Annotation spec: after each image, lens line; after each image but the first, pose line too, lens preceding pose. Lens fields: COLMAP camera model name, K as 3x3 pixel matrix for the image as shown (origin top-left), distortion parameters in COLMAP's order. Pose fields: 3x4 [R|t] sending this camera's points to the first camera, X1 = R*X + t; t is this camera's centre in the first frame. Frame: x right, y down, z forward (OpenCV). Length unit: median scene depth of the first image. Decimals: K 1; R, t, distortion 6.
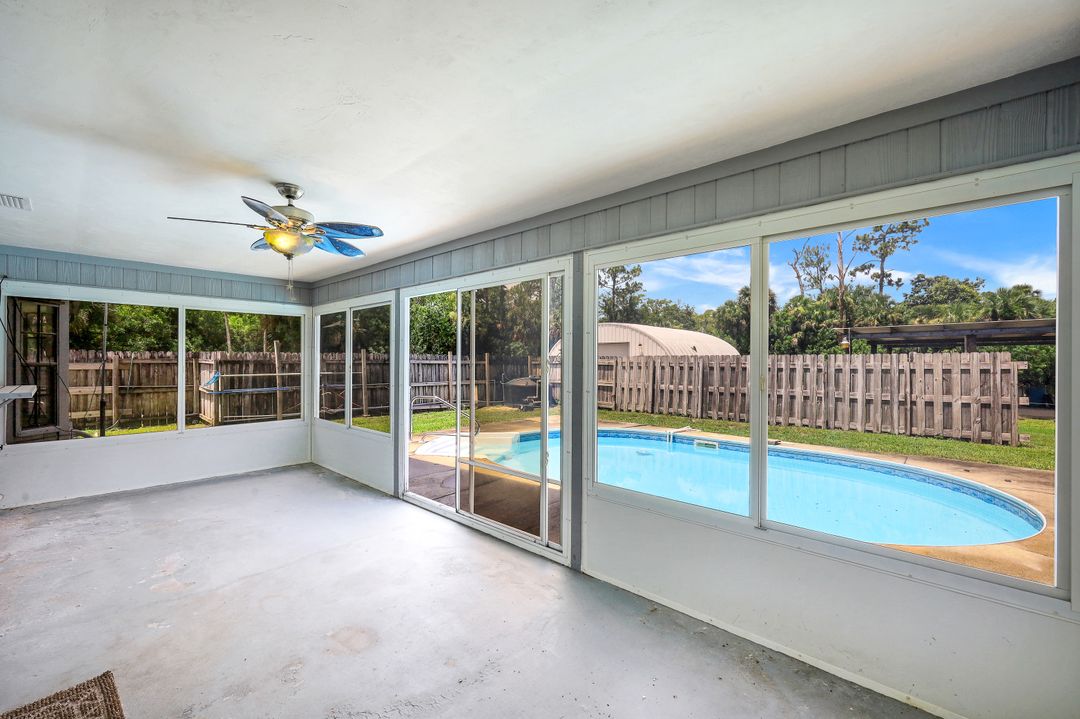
lens RADIAL K [[445.3, 0, 540.0], [0, 445.3, 359.5], [0, 0, 1]] dist [-0.002216, 0.000004]
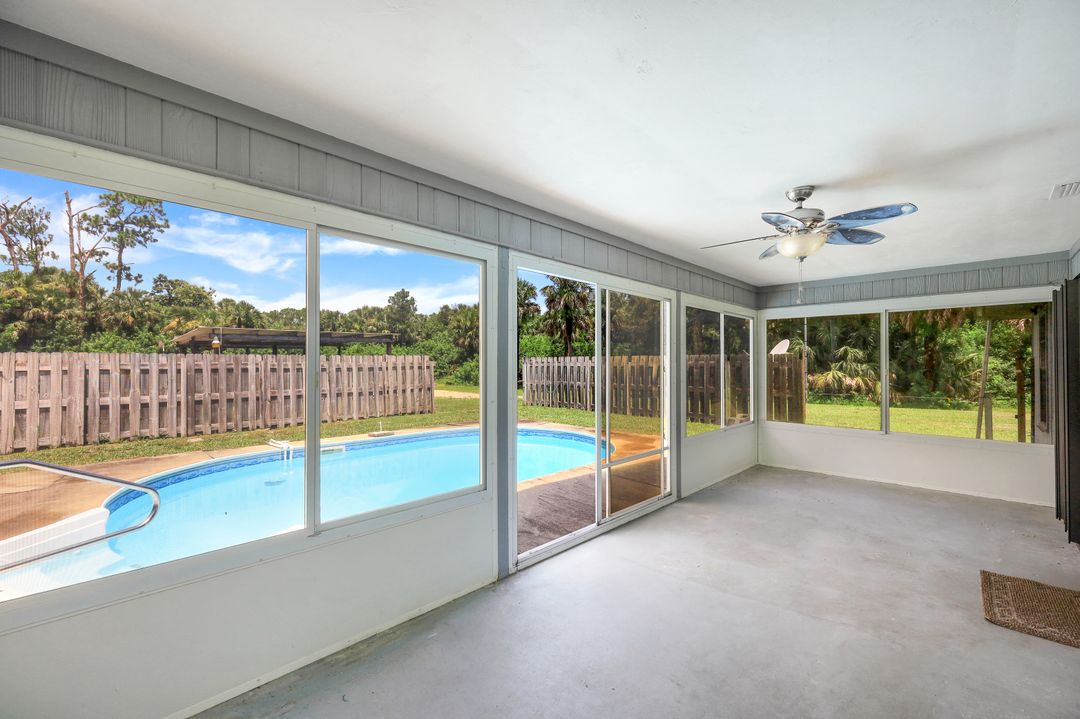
lens RADIAL K [[440.1, 0, 542.8], [0, 440.1, 360.2], [0, 0, 1]] dist [0.000173, -0.000168]
pose [[0.044673, -0.000050, 0.999002, -0.331155], [-0.002624, 0.999997, 0.000168, -0.000187], [-0.998998, -0.002628, 0.044672, 0.321434]]
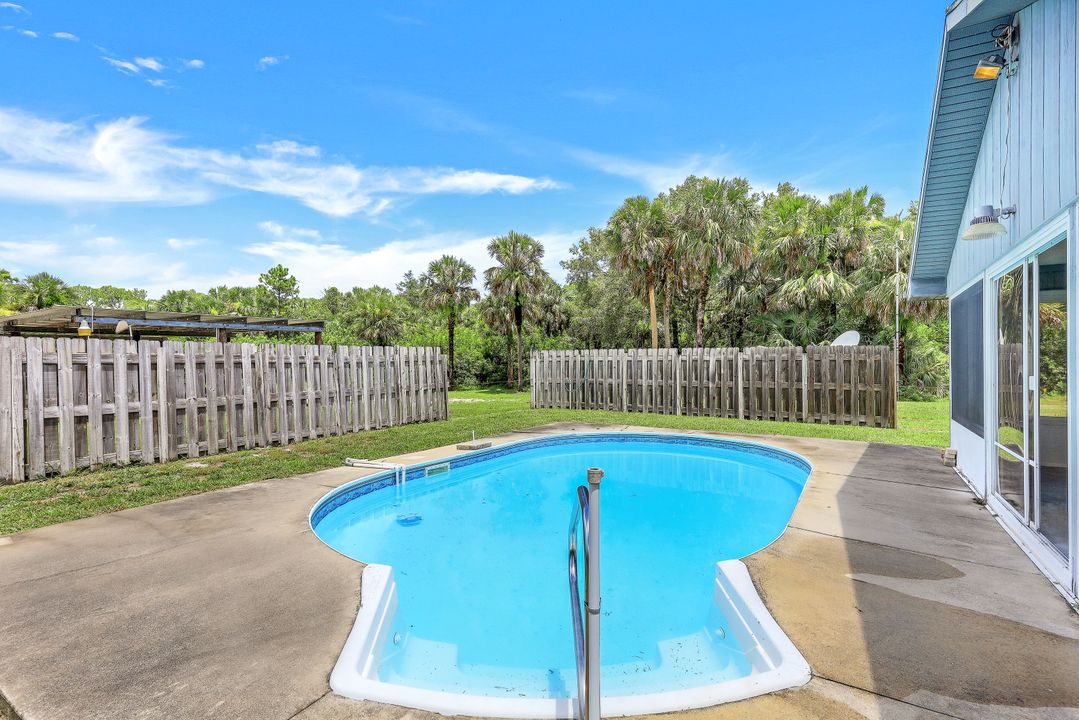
lens RADIAL K [[513.5, 0, 542.1], [0, 513.5, 357.4], [0, 0, 1]] dist [0.000553, 0.000636]
pose [[-0.182515, 0.001030, 0.983203, -0.280617], [-0.001309, 0.999998, -0.001290, 0.009538], [-0.983202, -0.001522, -0.182513, 0.614841]]
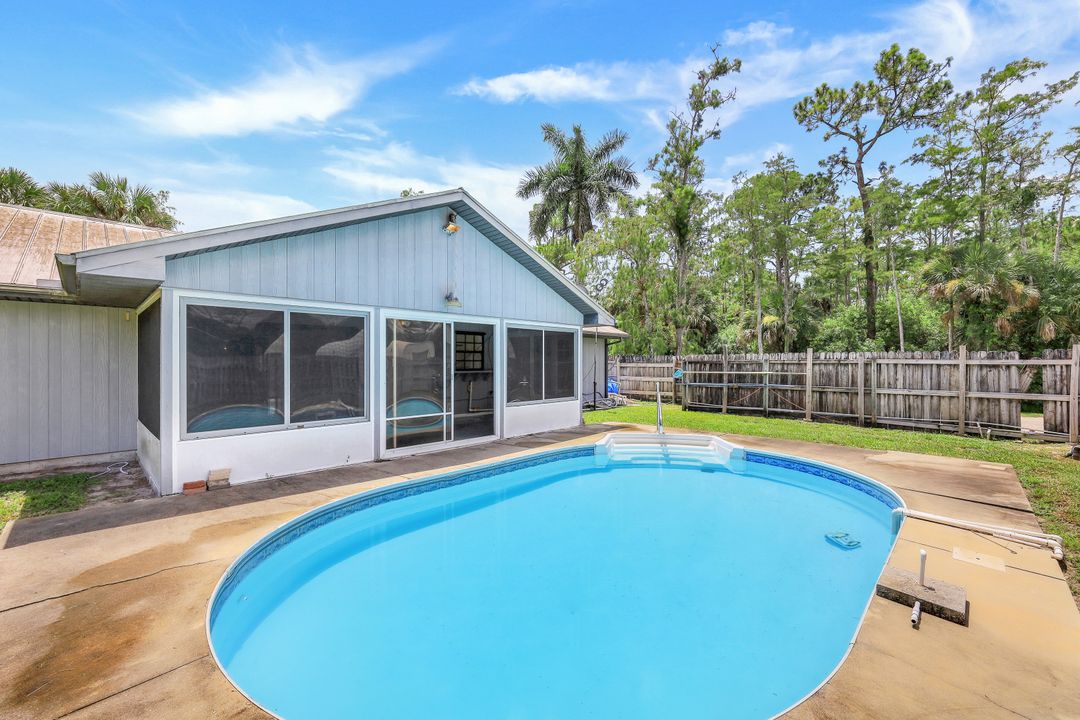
lens RADIAL K [[440.8, 0, 530.2], [0, 440.8, 361.9], [0, 0, 1]] dist [-0.001441, -0.000236]
pose [[-0.032265, -0.005076, -0.999466, 0.494010], [0.003226, 0.999981, -0.005182, 0.007796], [0.999474, -0.003391, -0.032248, 0.417963]]
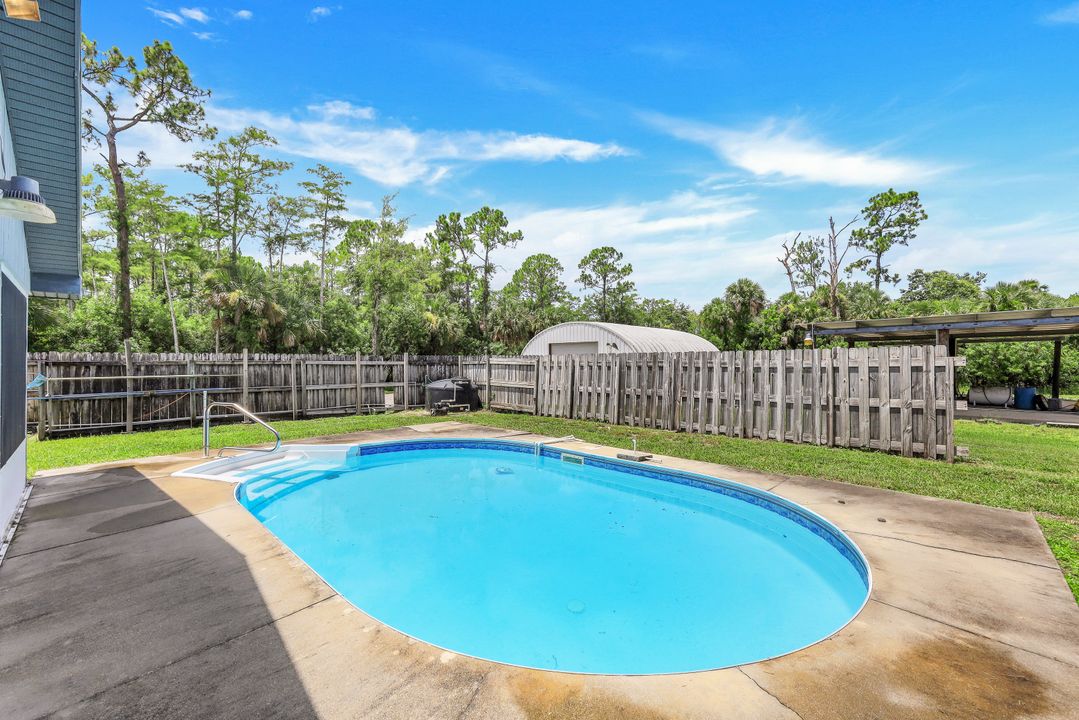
lens RADIAL K [[439.7, 0, 542.3], [0, 439.7, 360.7], [0, 0, 1]] dist [0.000173, -0.000168]
pose [[0.999765, -0.005879, -0.020881, 0.209180], [0.005867, 0.999983, -0.000644, 0.004828], [0.020884, 0.000521, 0.999782, 0.110918]]
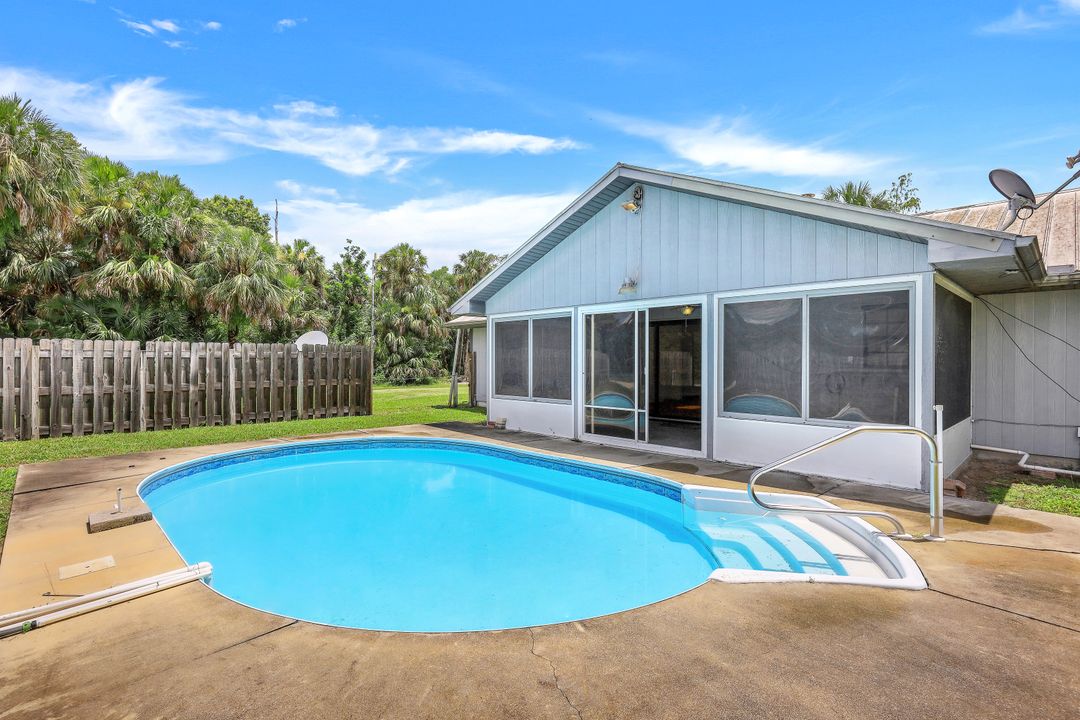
lens RADIAL K [[514.0, 0, 542.6], [0, 514.0, 357.4], [0, 0, 1]] dist [0.000553, 0.000636]
pose [[-0.998131, -0.007509, 0.060651, 0.028303], [-0.007754, 0.999963, -0.003818, 0.011613], [-0.060621, -0.004282, -0.998152, 0.875454]]
